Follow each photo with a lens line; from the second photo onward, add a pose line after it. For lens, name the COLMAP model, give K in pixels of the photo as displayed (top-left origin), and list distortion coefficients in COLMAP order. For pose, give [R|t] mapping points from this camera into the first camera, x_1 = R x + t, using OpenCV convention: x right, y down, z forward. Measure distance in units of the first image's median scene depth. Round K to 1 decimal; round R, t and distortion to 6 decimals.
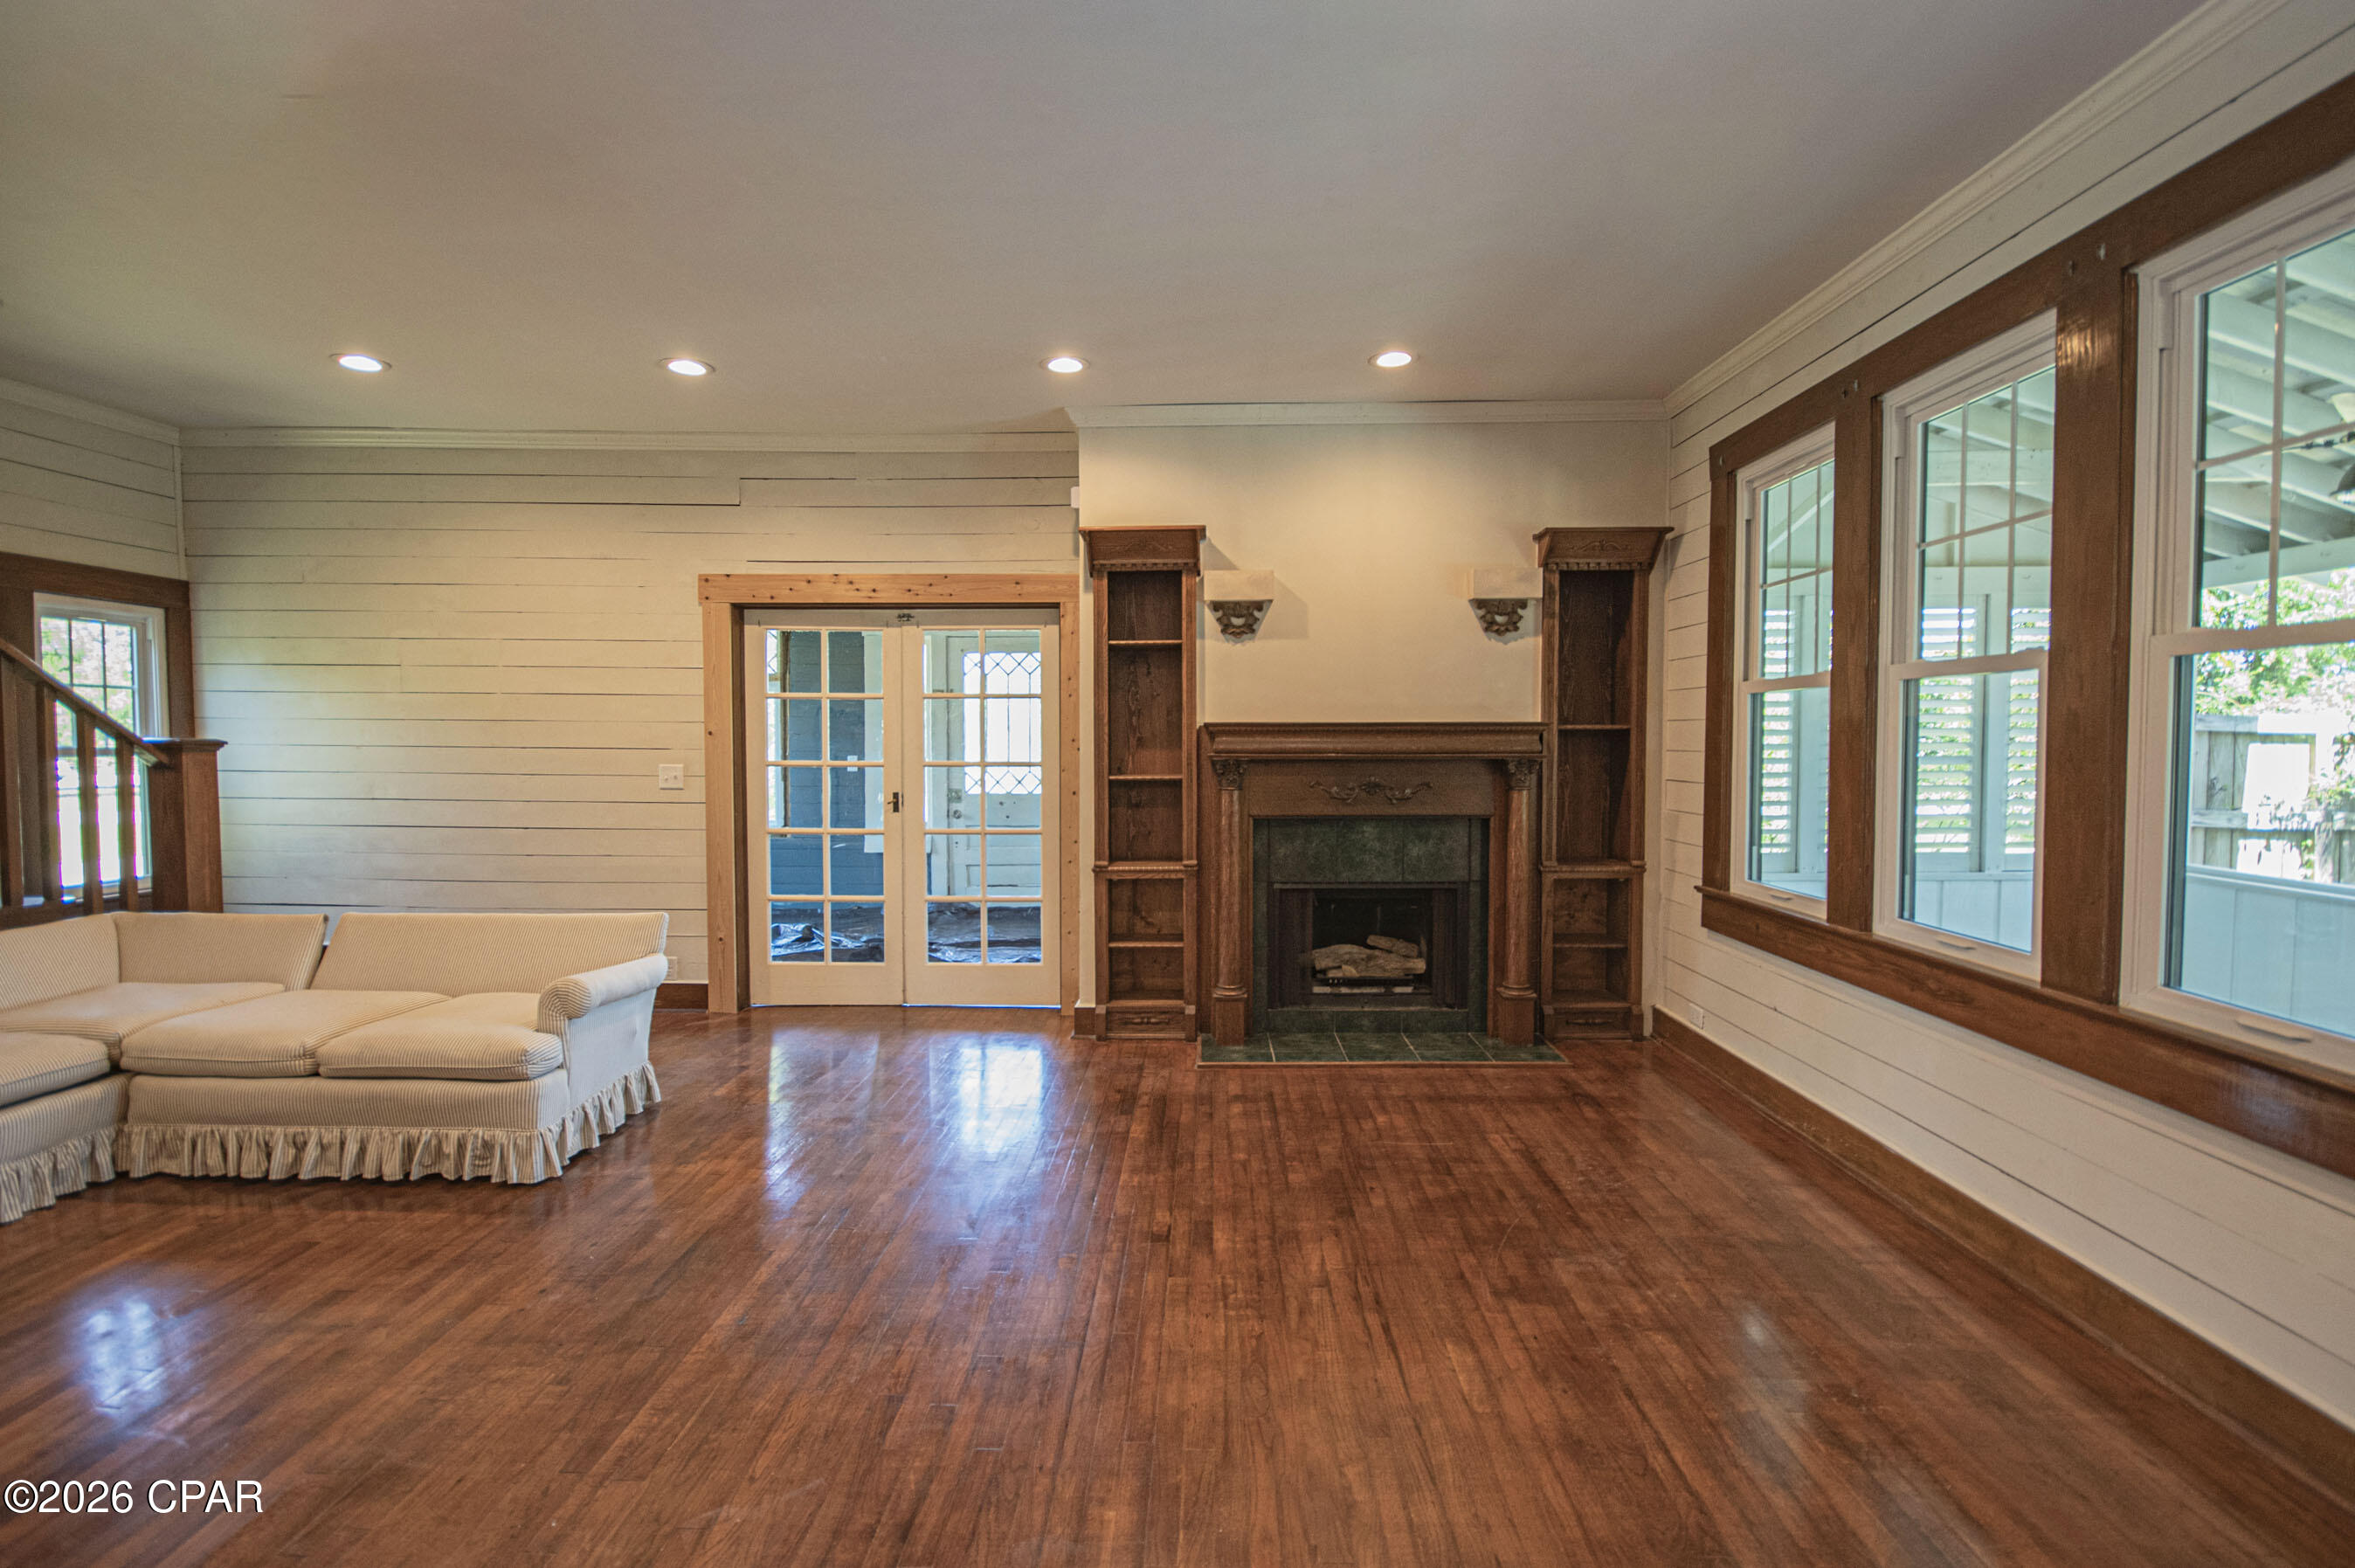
lens RADIAL K [[1028.3, 0, 1200.2], [0, 1028.3, 783.2], [0, 0, 1]] dist [-0.000972, -0.000306]
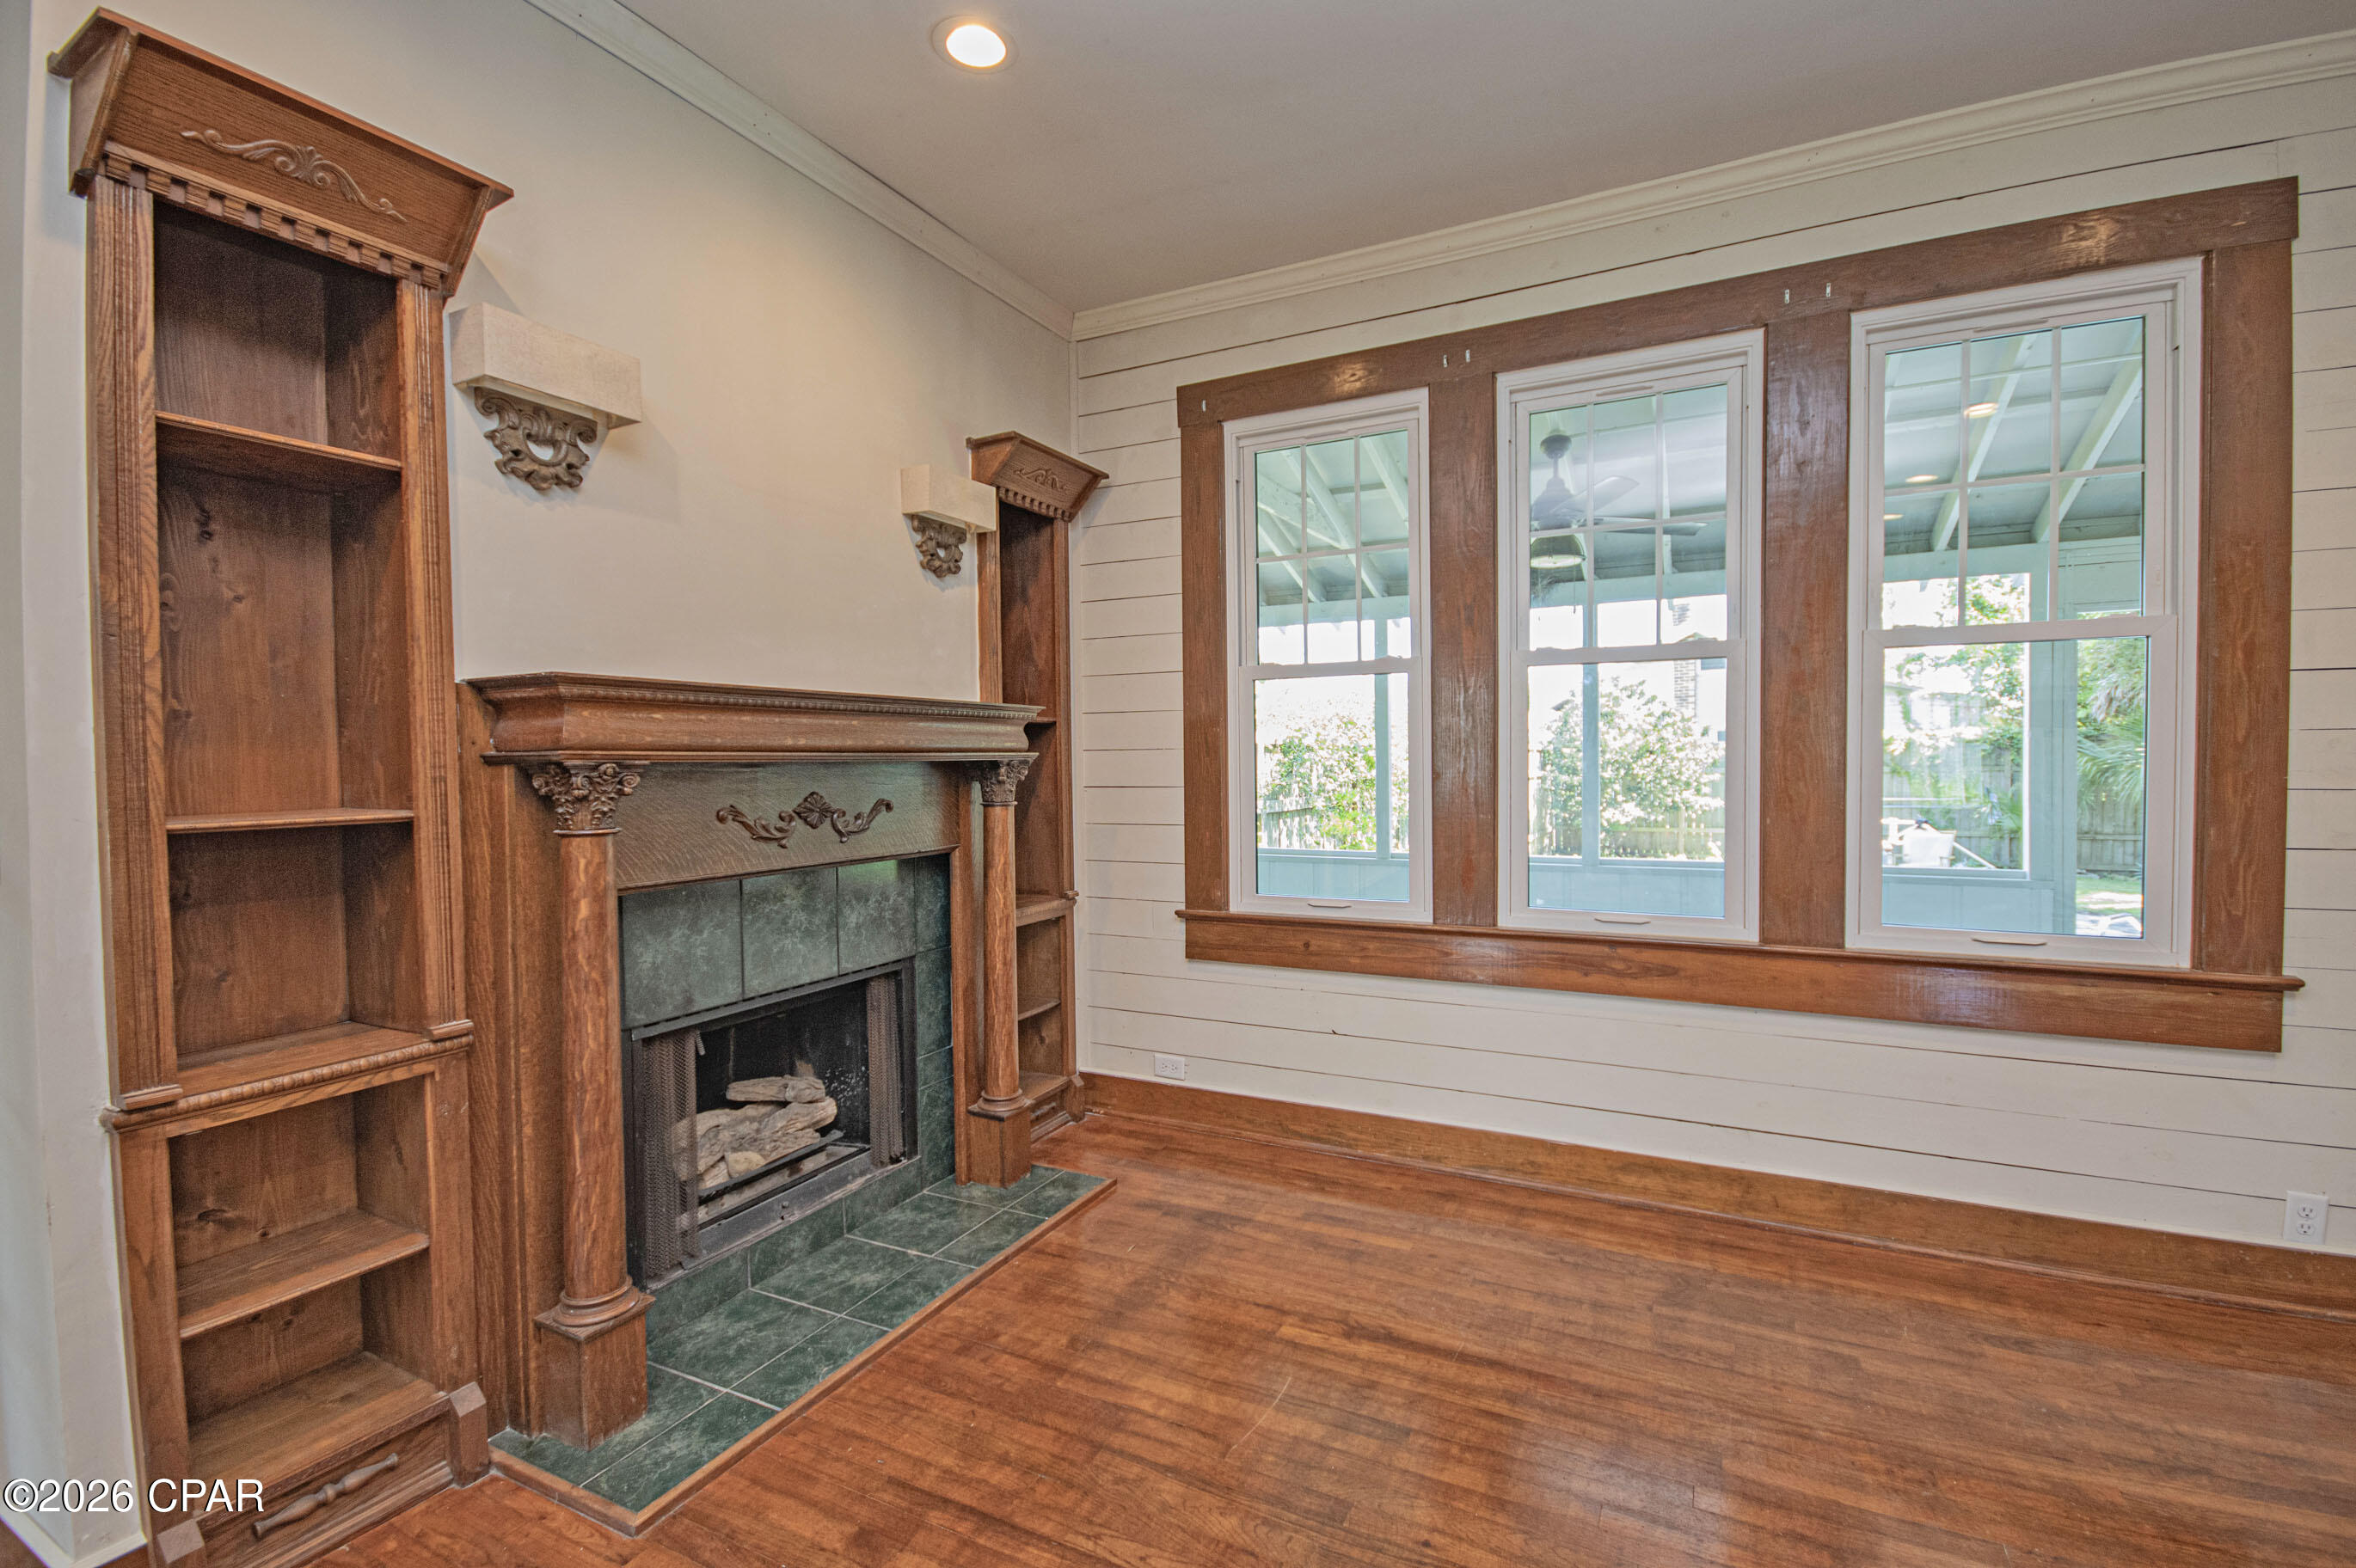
lens RADIAL K [[1028.6, 0, 1200.7], [0, 1028.6, 783.2], [0, 0, 1]] dist [-0.000972, -0.000306]
pose [[0.446254, -0.023755, 0.894591, -0.235824], [0.048957, 0.998799, 0.002101, -0.003366], [-0.893566, 0.042859, 0.446881, 0.572198]]
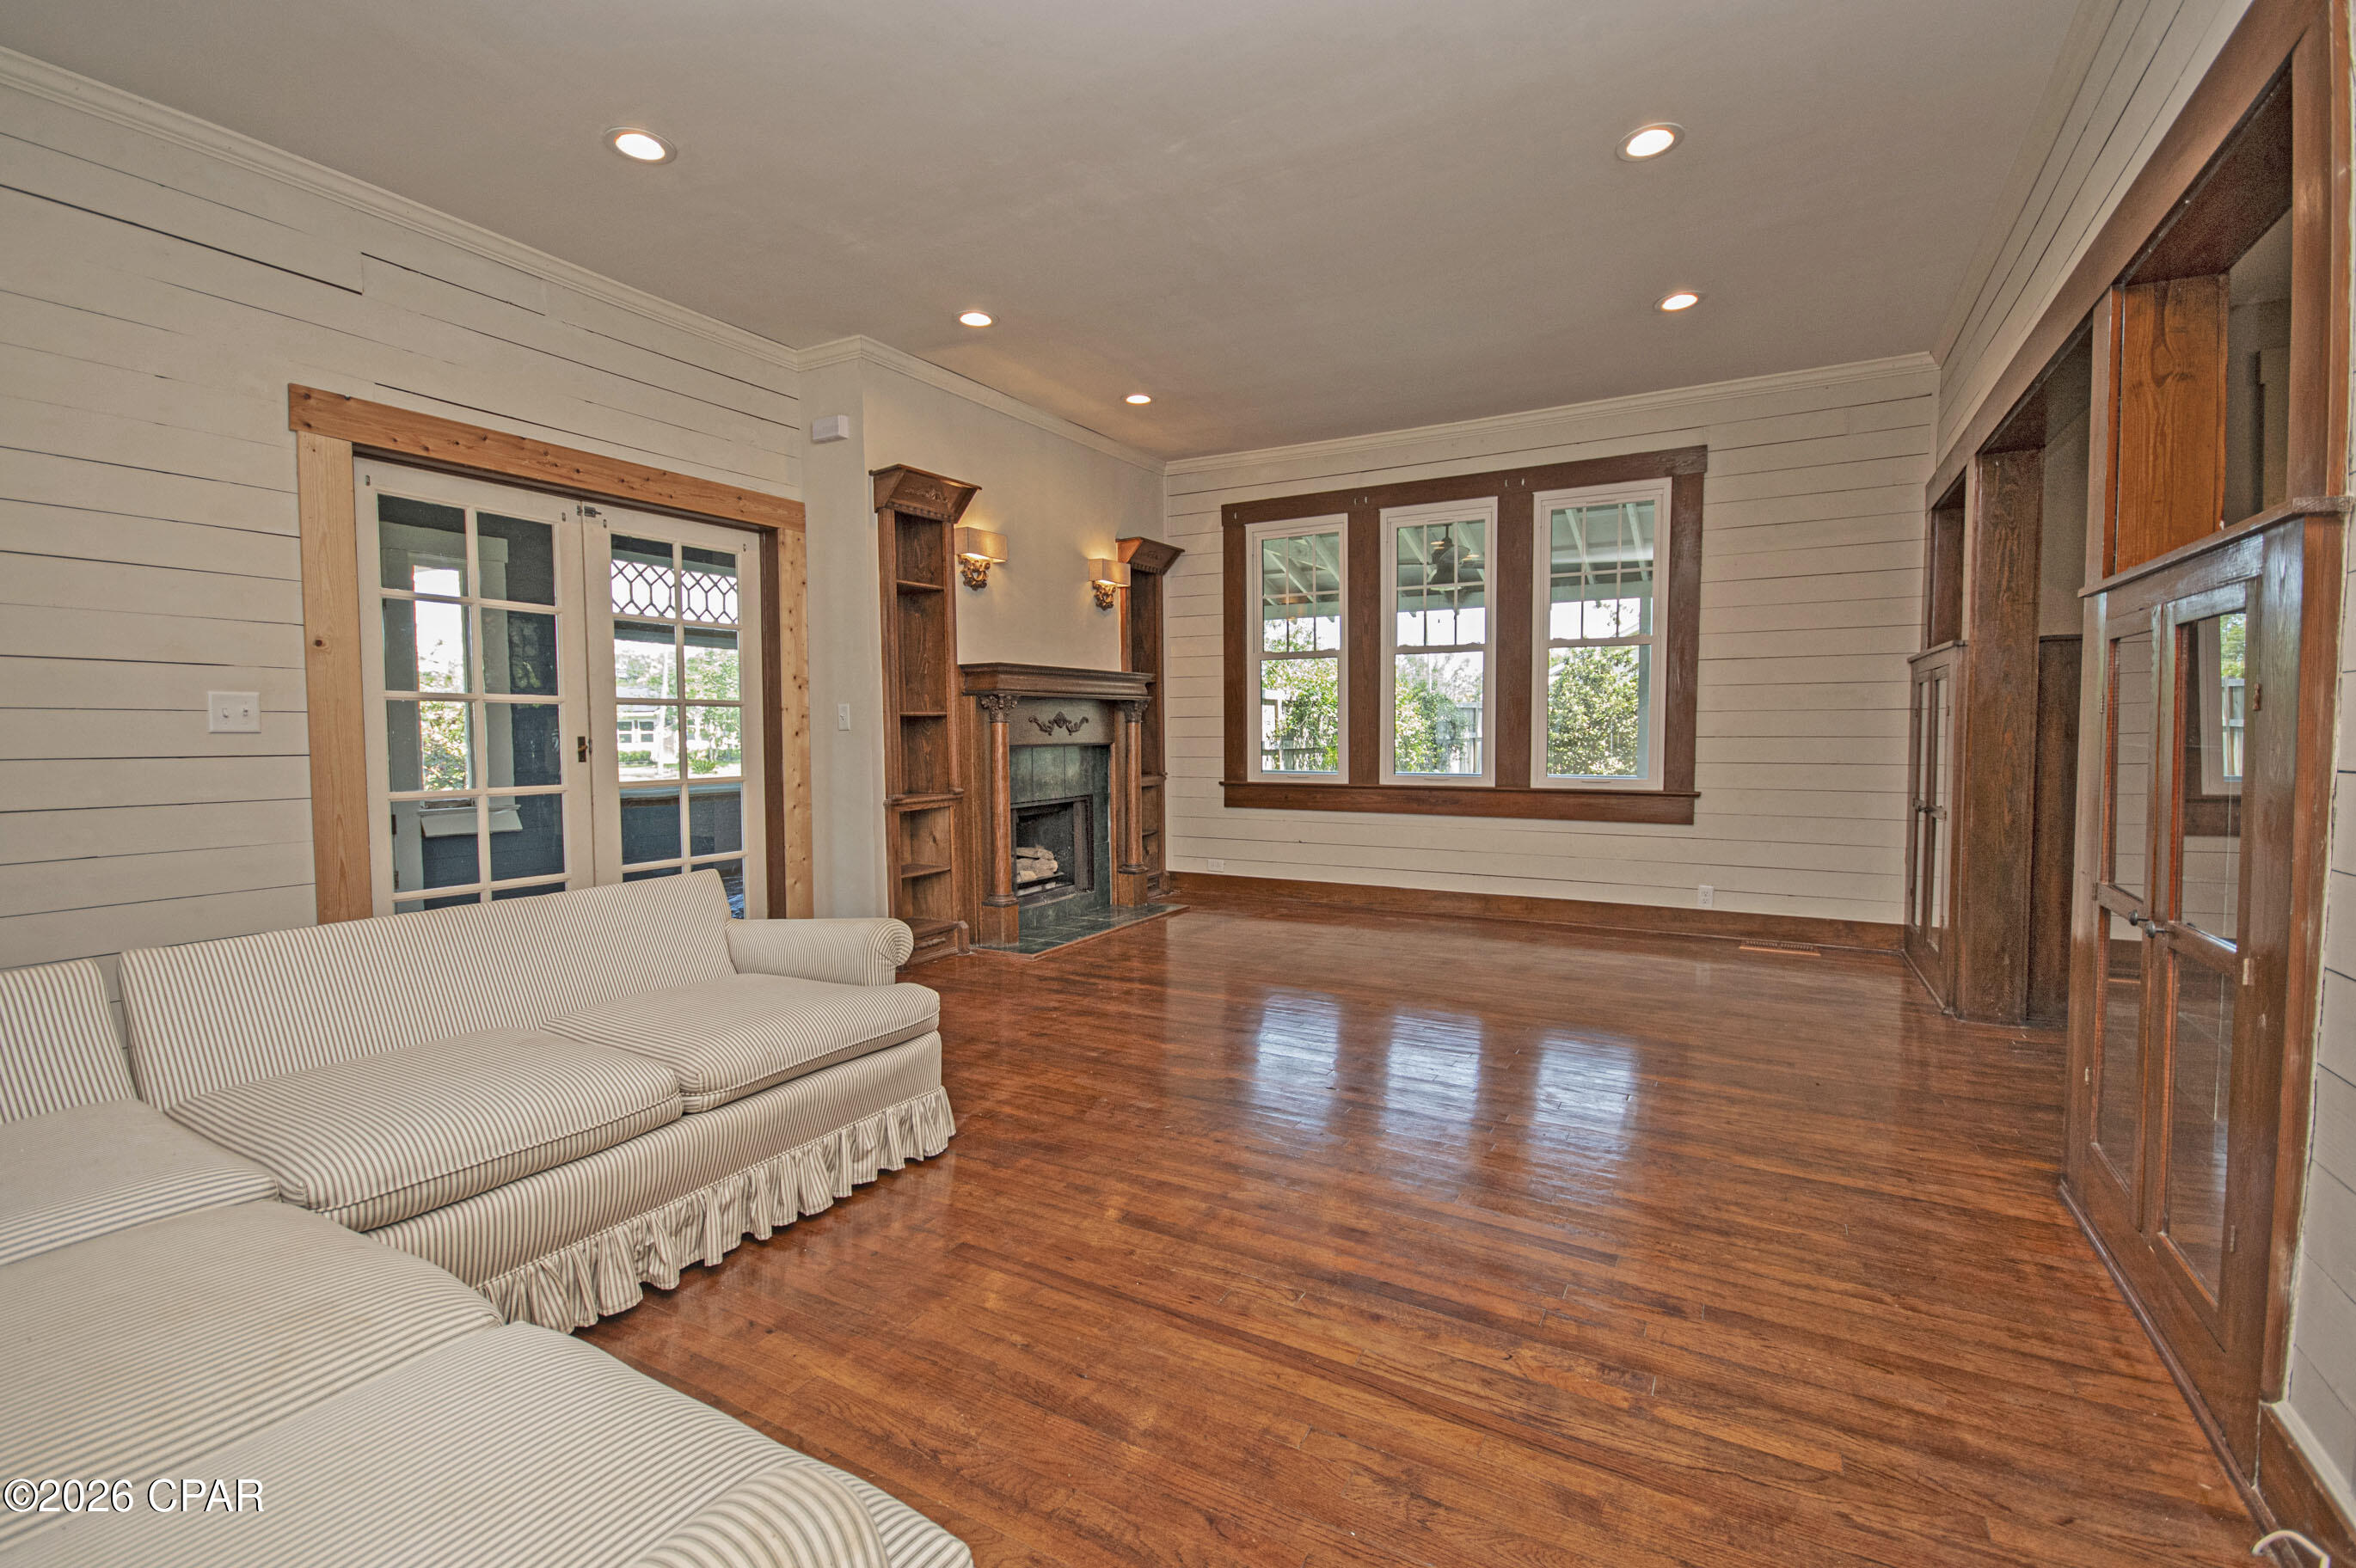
lens RADIAL K [[1010.4, 0, 1199.2], [0, 1010.4, 764.6], [0, 0, 1]] dist [0.000214, -0.000021]
pose [[0.482843, -0.038203, 0.874873, -0.837039], [0.043972, 0.998845, 0.019349, 0.040612], [-0.874602, 0.029128, 0.483965, 0.260889]]
